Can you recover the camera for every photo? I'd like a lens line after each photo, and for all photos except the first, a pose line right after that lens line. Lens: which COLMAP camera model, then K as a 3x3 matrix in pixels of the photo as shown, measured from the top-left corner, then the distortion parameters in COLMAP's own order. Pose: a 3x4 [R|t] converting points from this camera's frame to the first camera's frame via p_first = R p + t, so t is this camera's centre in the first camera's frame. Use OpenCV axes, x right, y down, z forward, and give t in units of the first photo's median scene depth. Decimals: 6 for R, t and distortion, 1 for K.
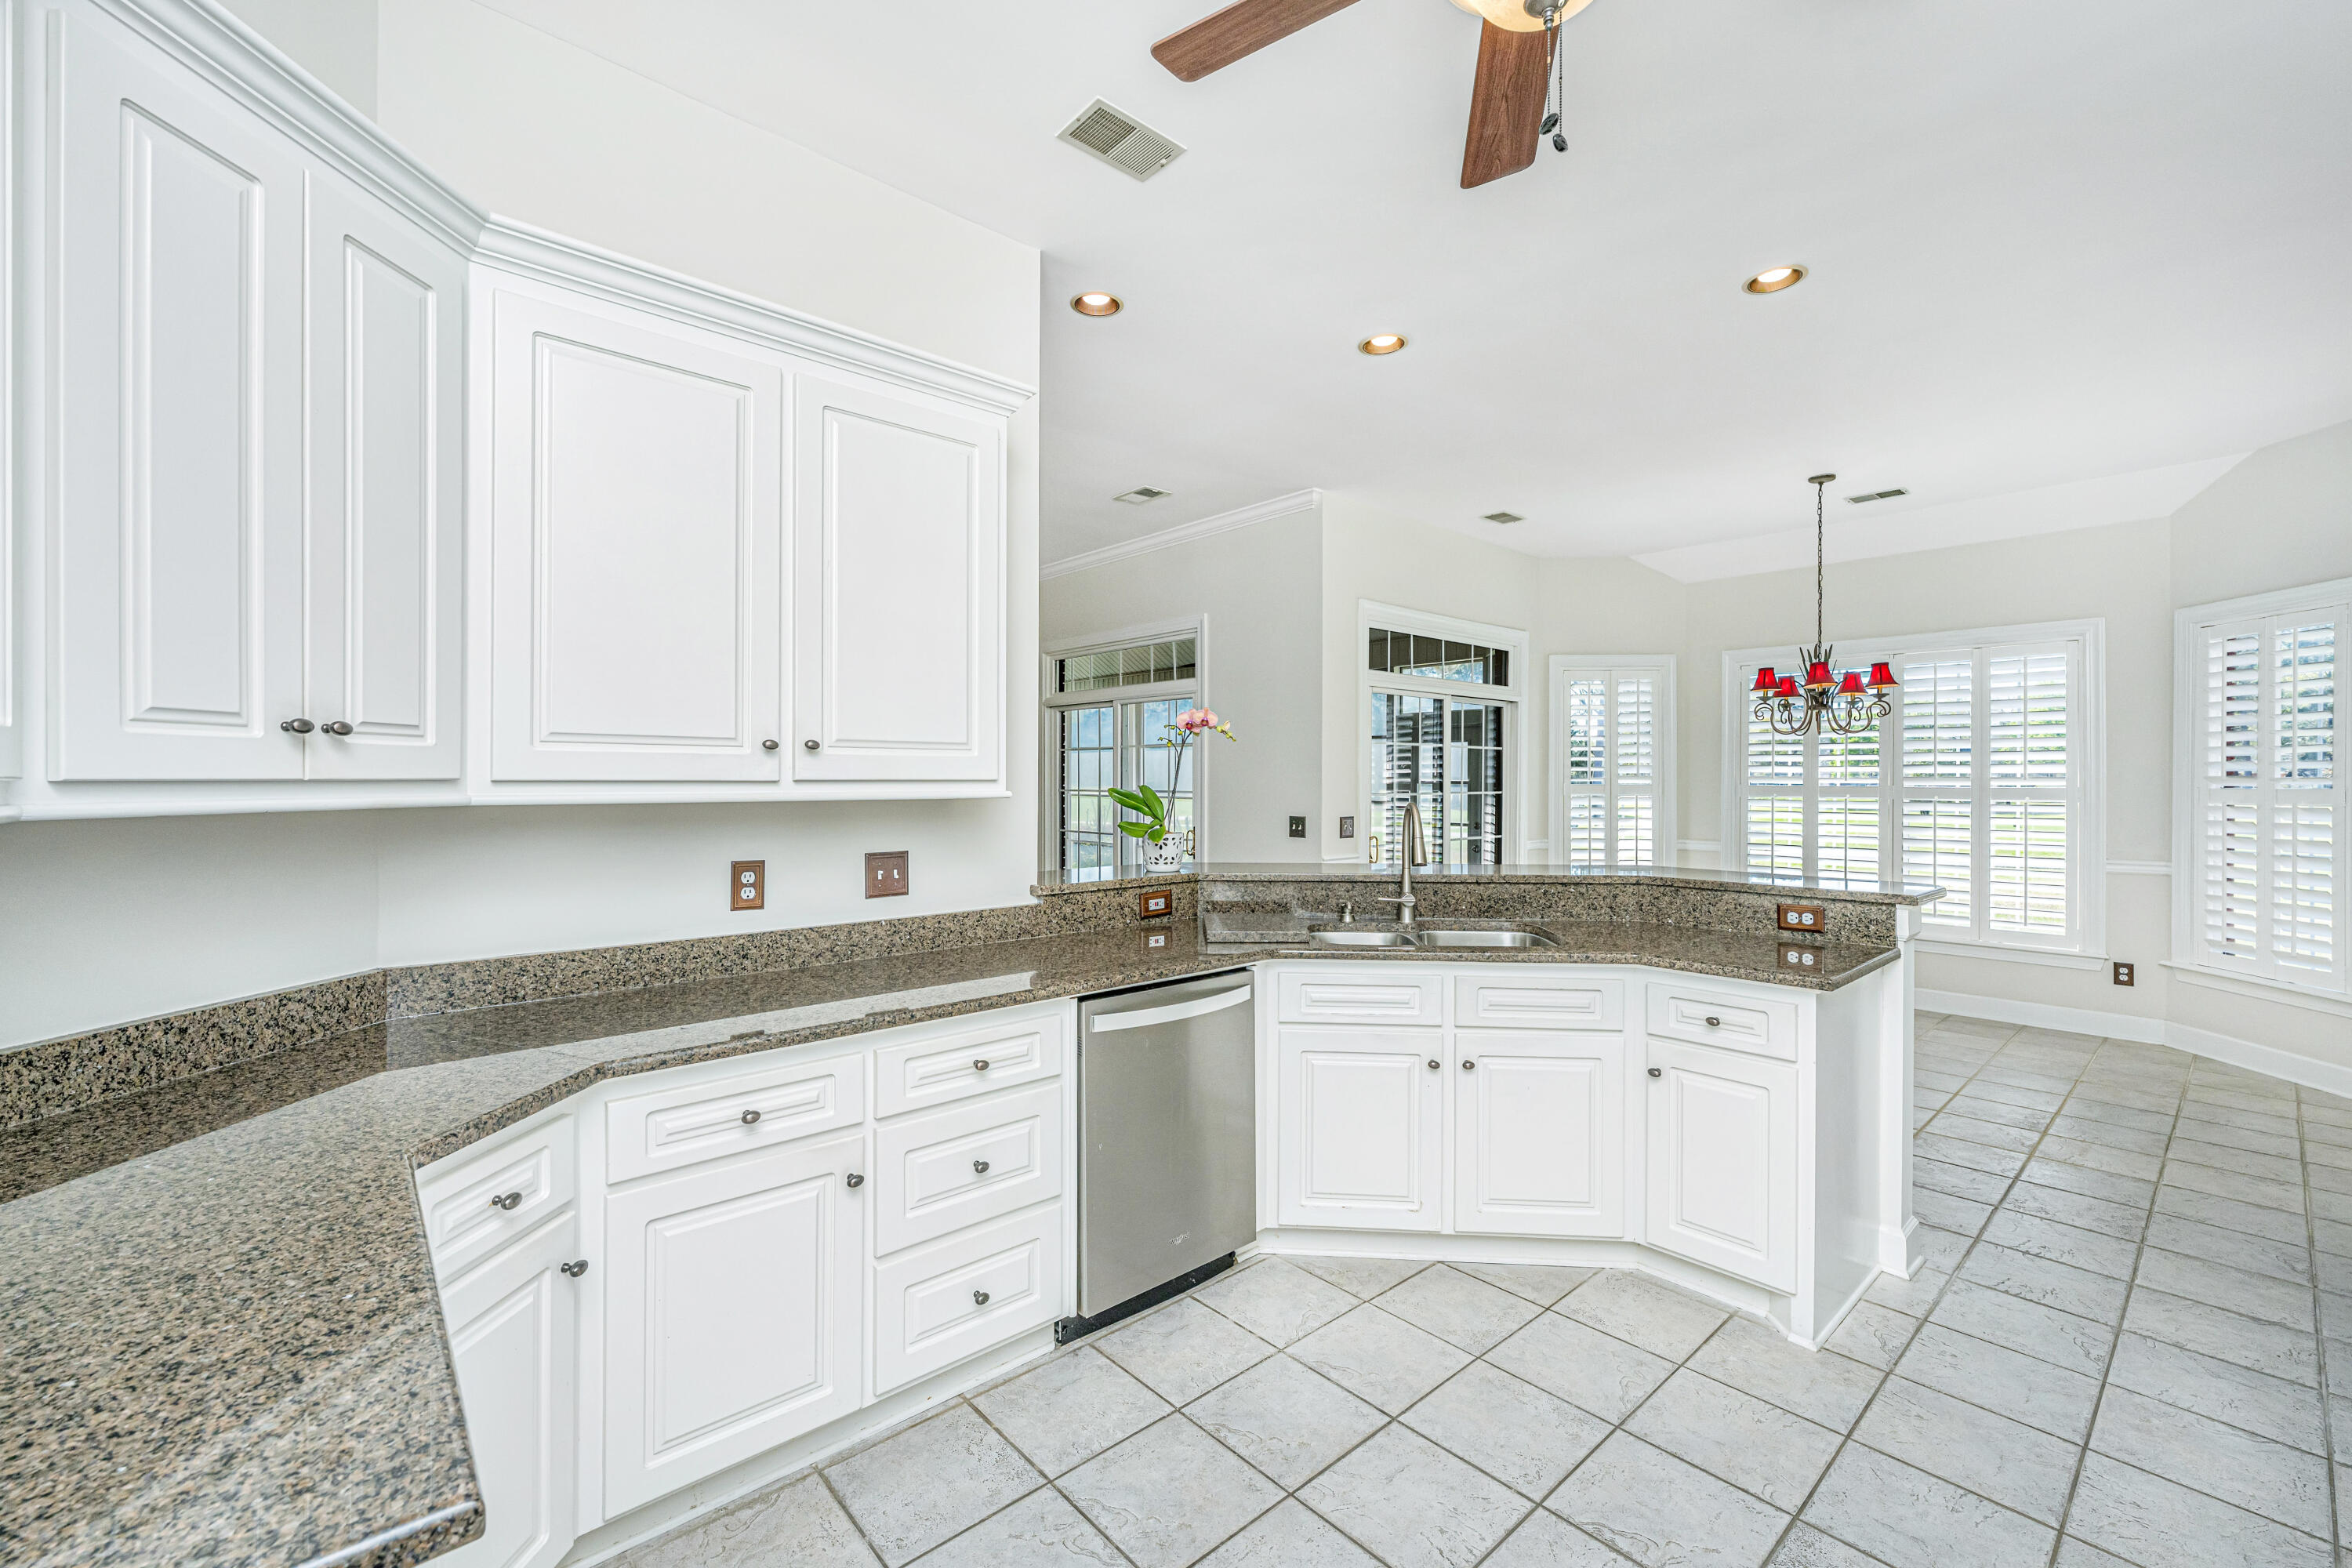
lens RADIAL K [[969.5, 0, 1183.3], [0, 969.5, 776.6], [0, 0, 1]] dist [-0.002002, 0.000218]
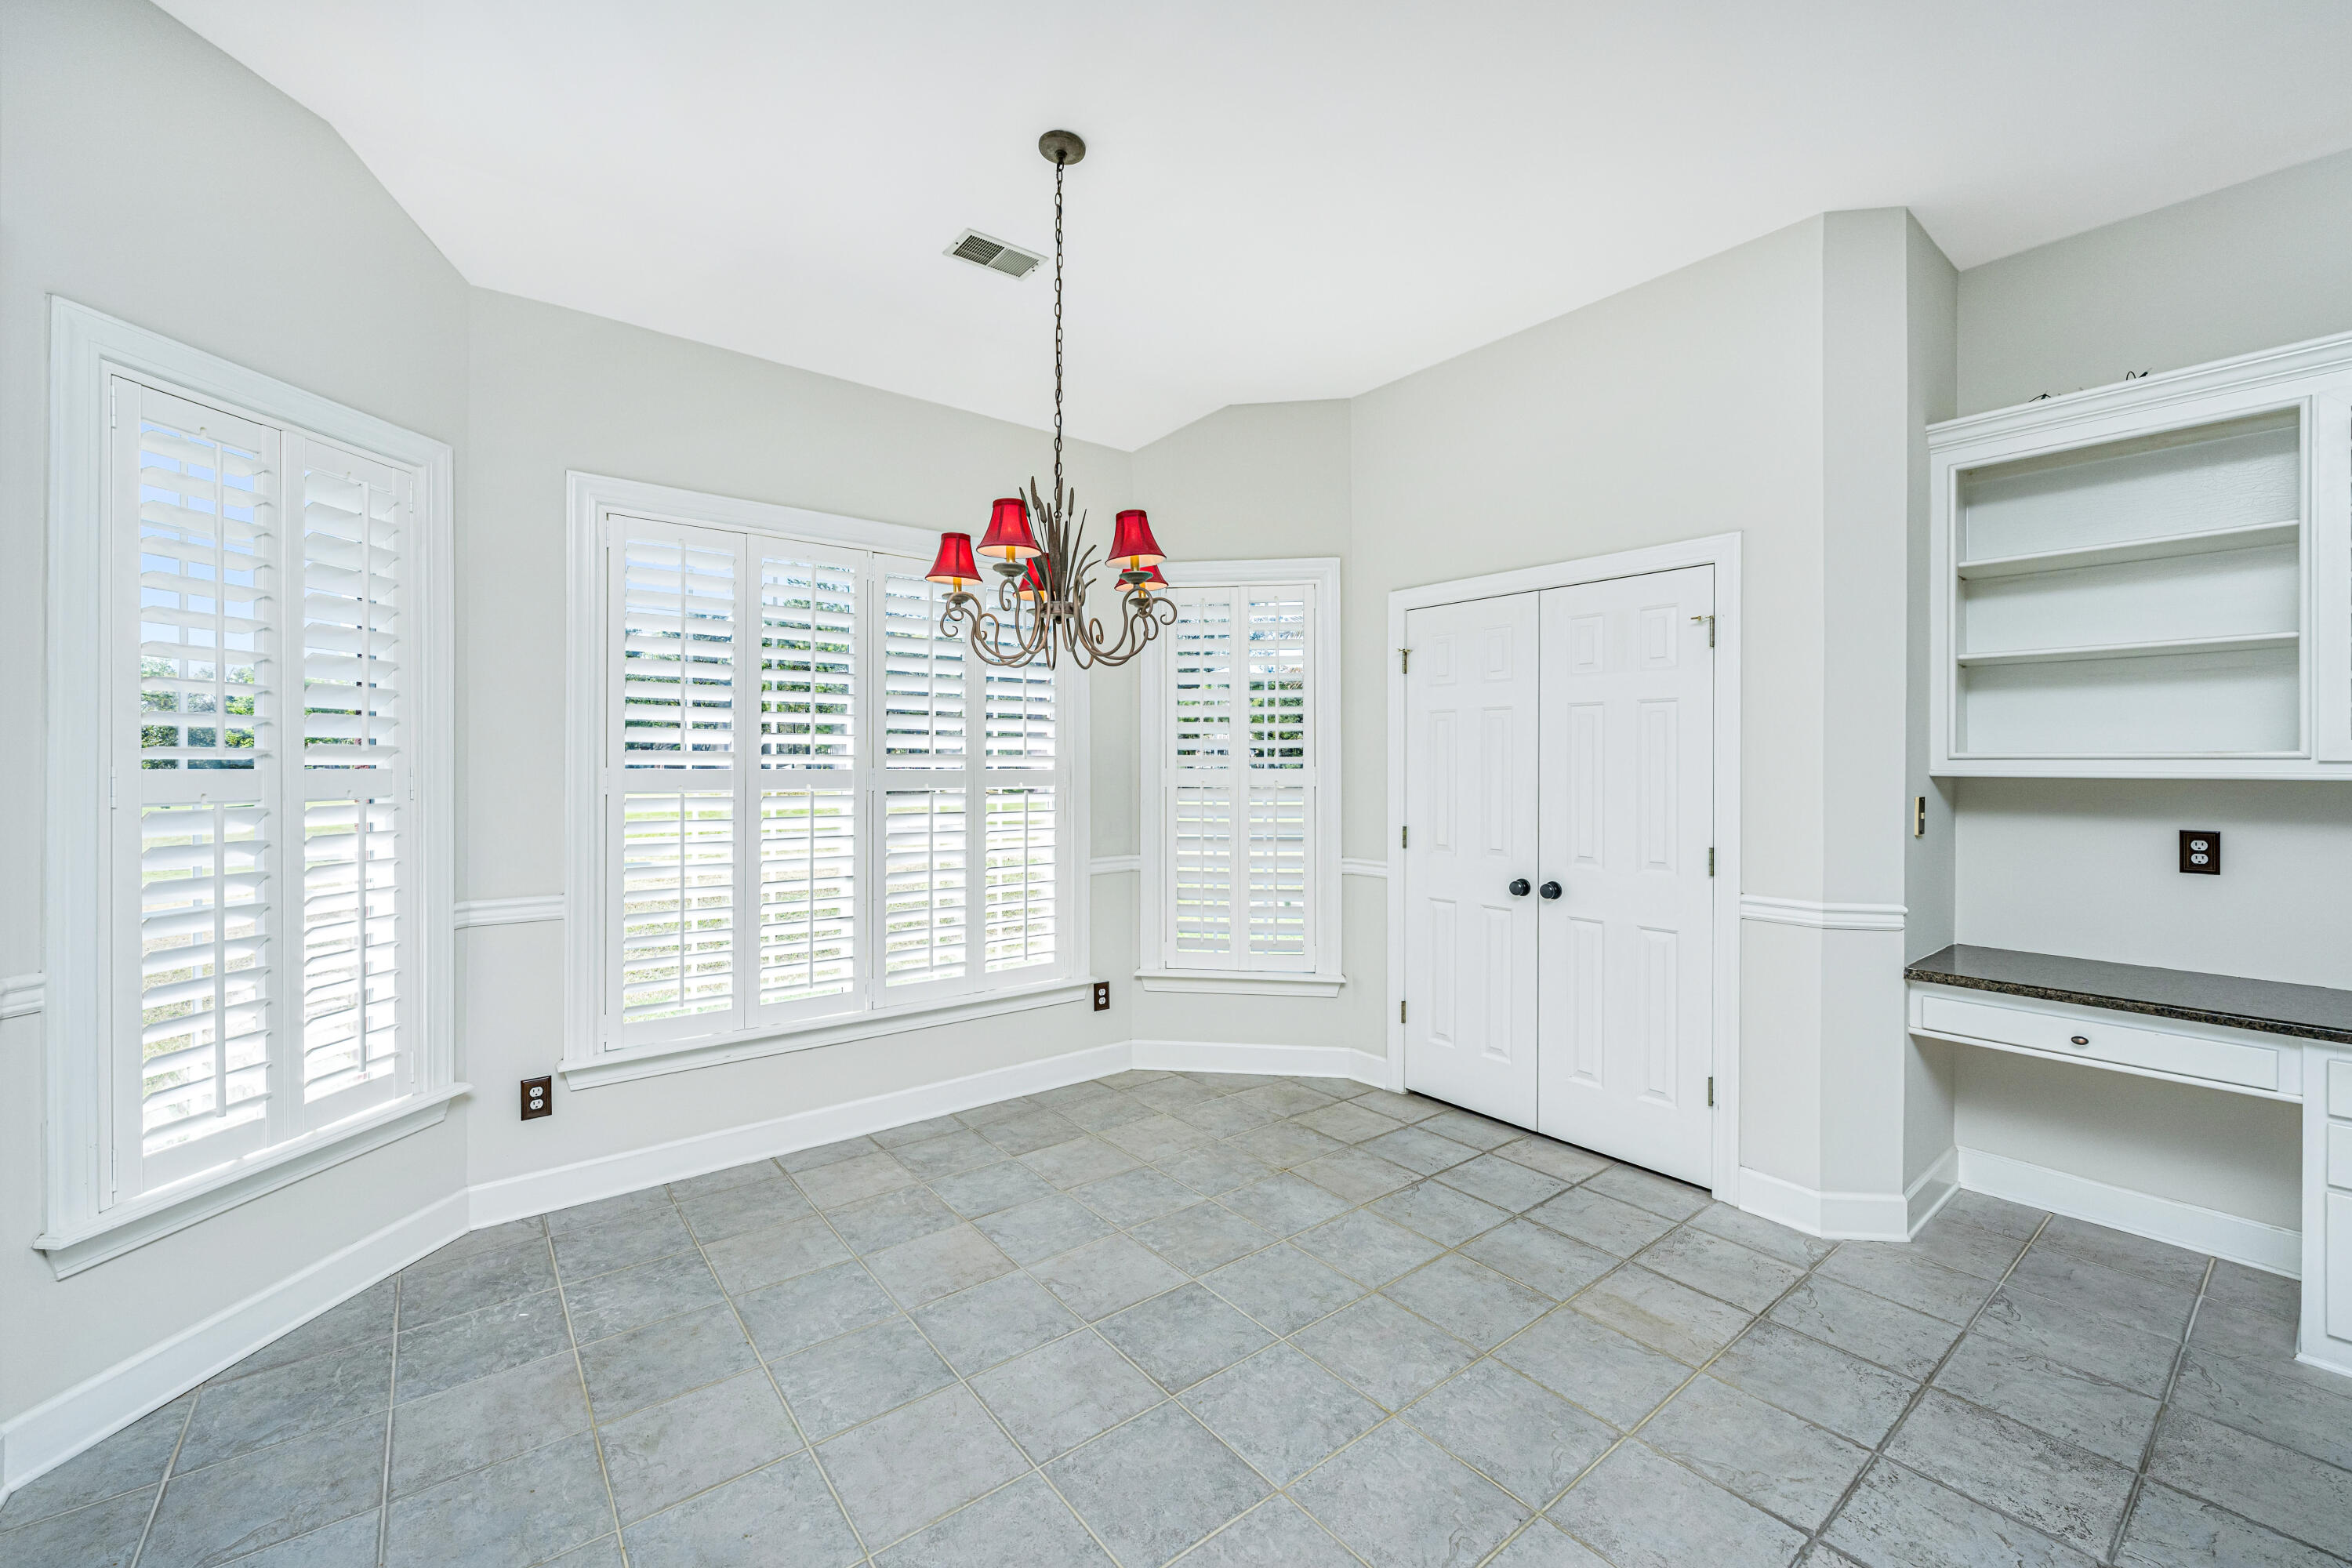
lens RADIAL K [[958.8, 0, 1170.7], [0, 958.8, 771.1], [0, 0, 1]] dist [-0.000831, -0.000209]
pose [[0.085833, -0.007571, 0.996281, 0.173034], [-0.000254, 0.999971, 0.007621, 0.007657], [-0.996309, -0.000907, 0.085829, 0.881687]]
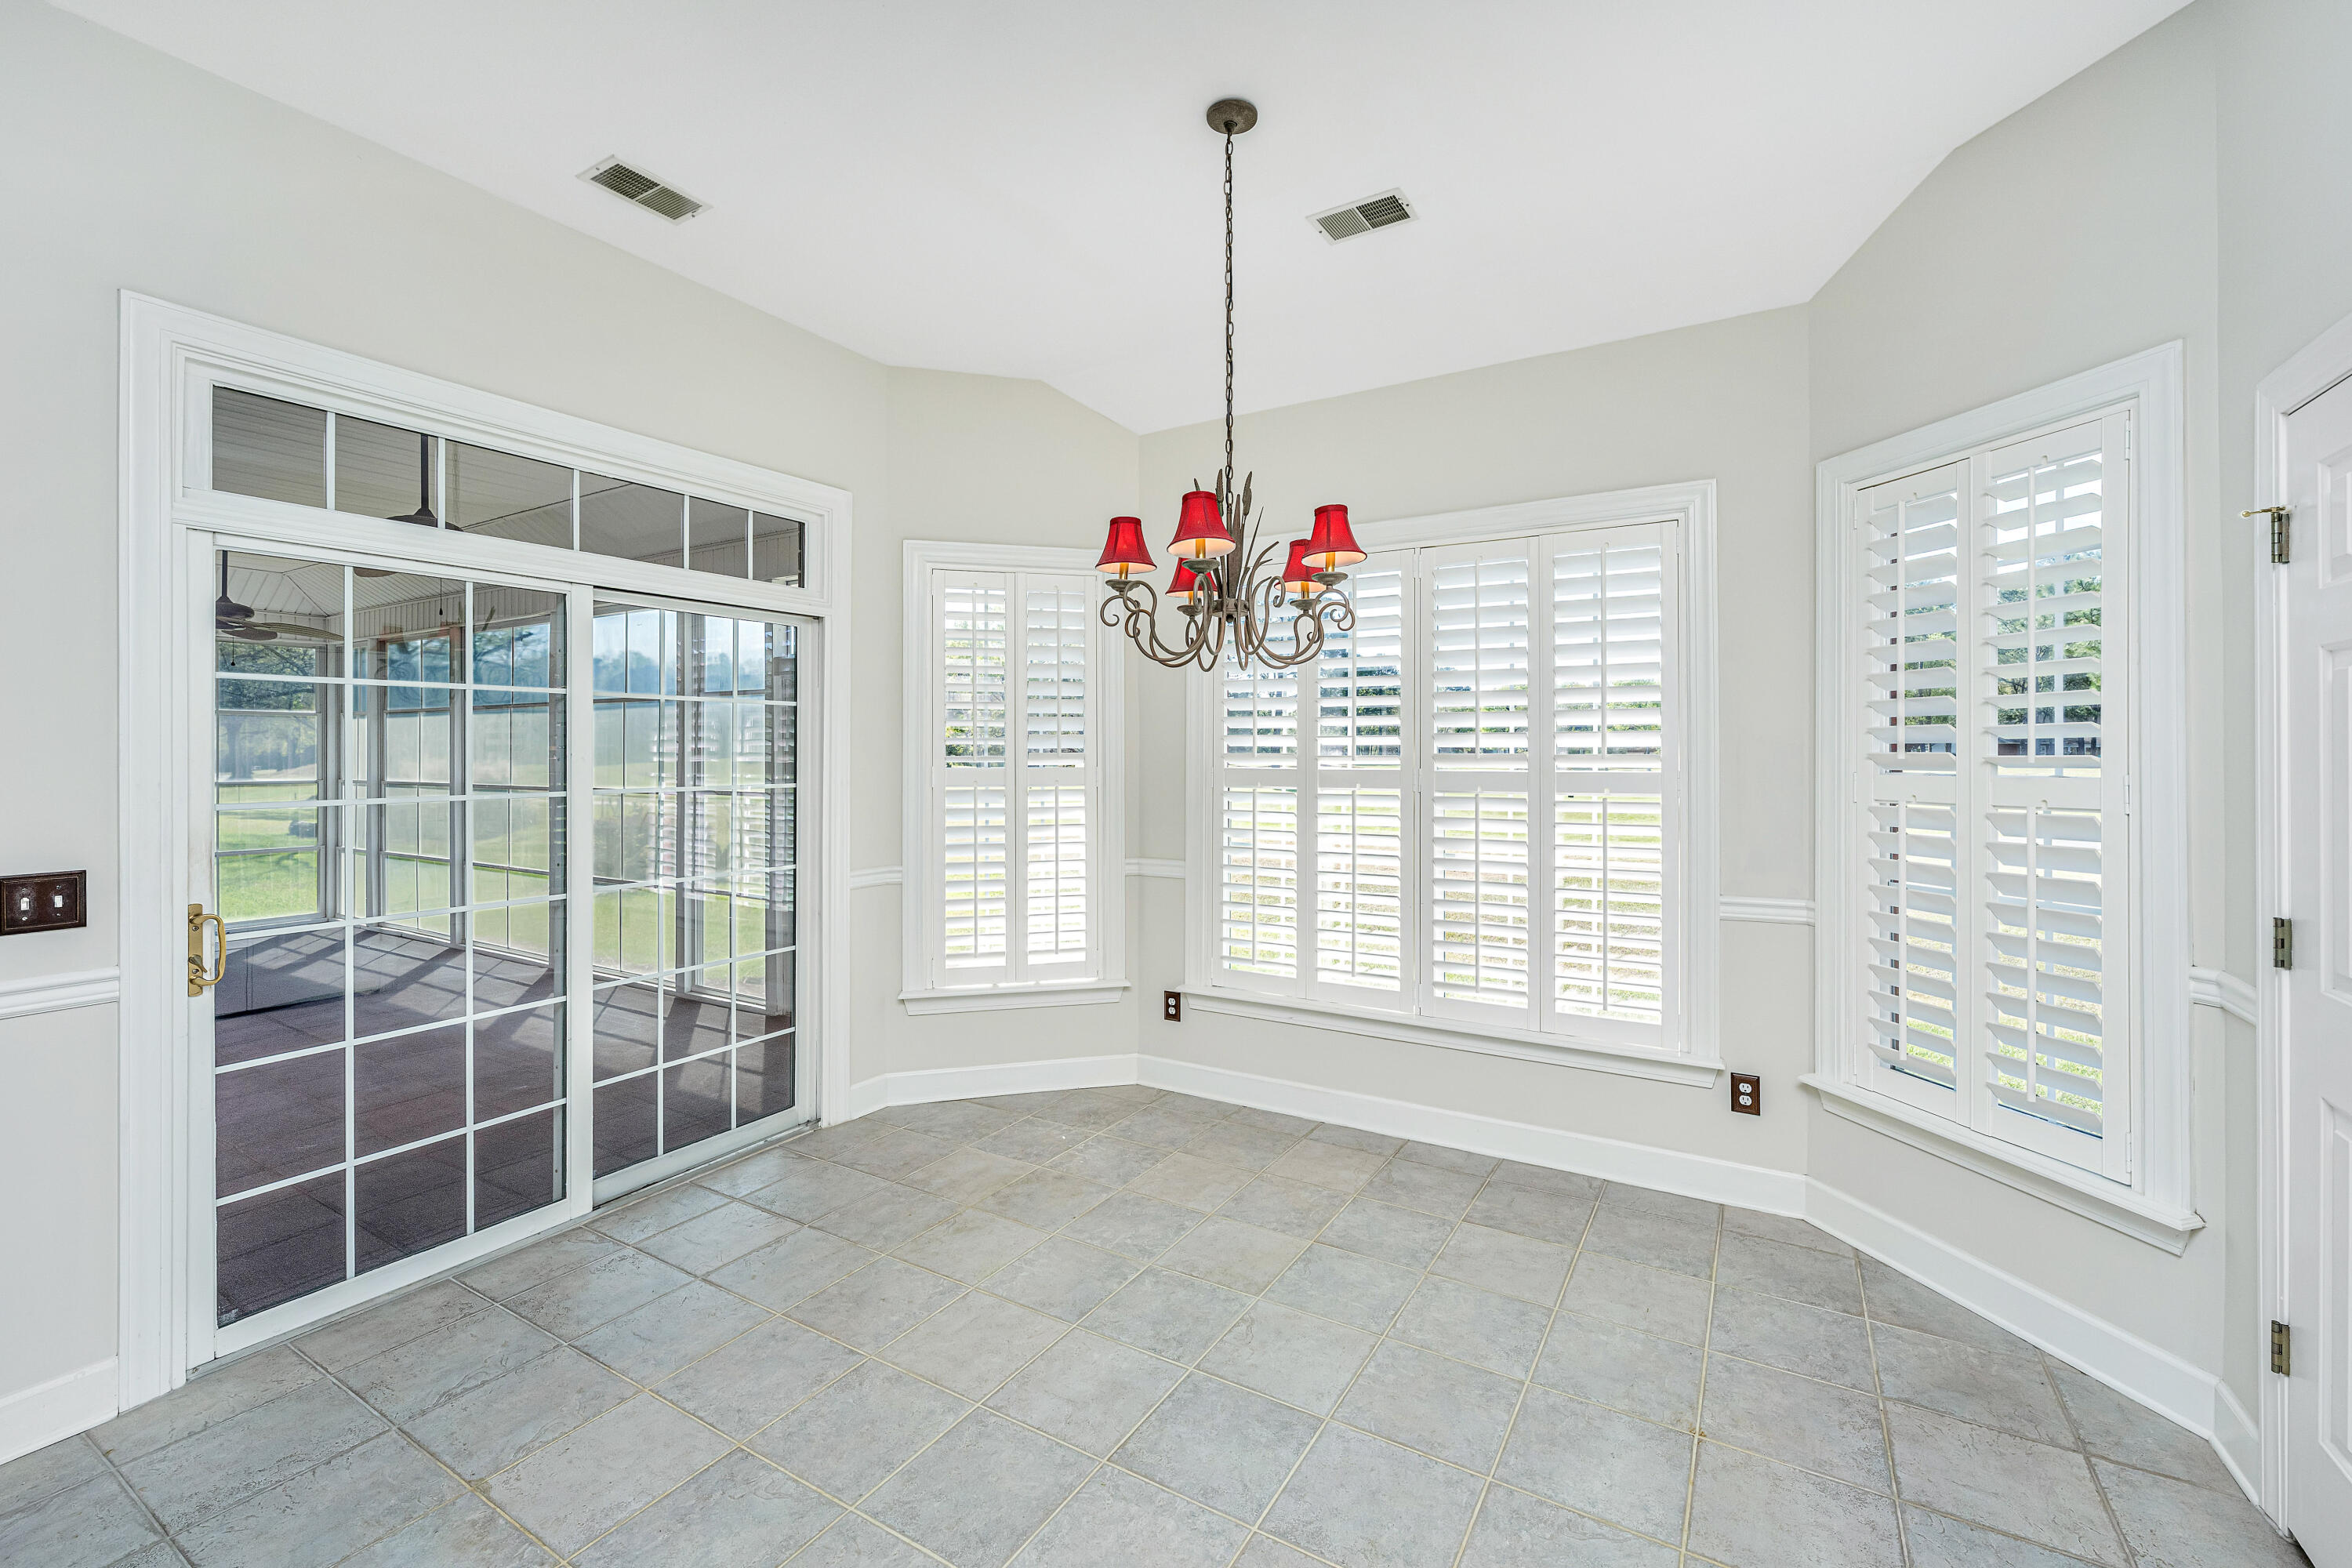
lens RADIAL K [[950.1, 0, 1182.2], [0, 950.1, 753.7], [0, 0, 1]] dist [-0.003261, -0.000711]
pose [[0.959813, -0.004387, 0.280605, 0.496004], [0.004559, 0.999990, 0.000039, -0.000675], [-0.280602, 0.001242, 0.959823, 0.556305]]
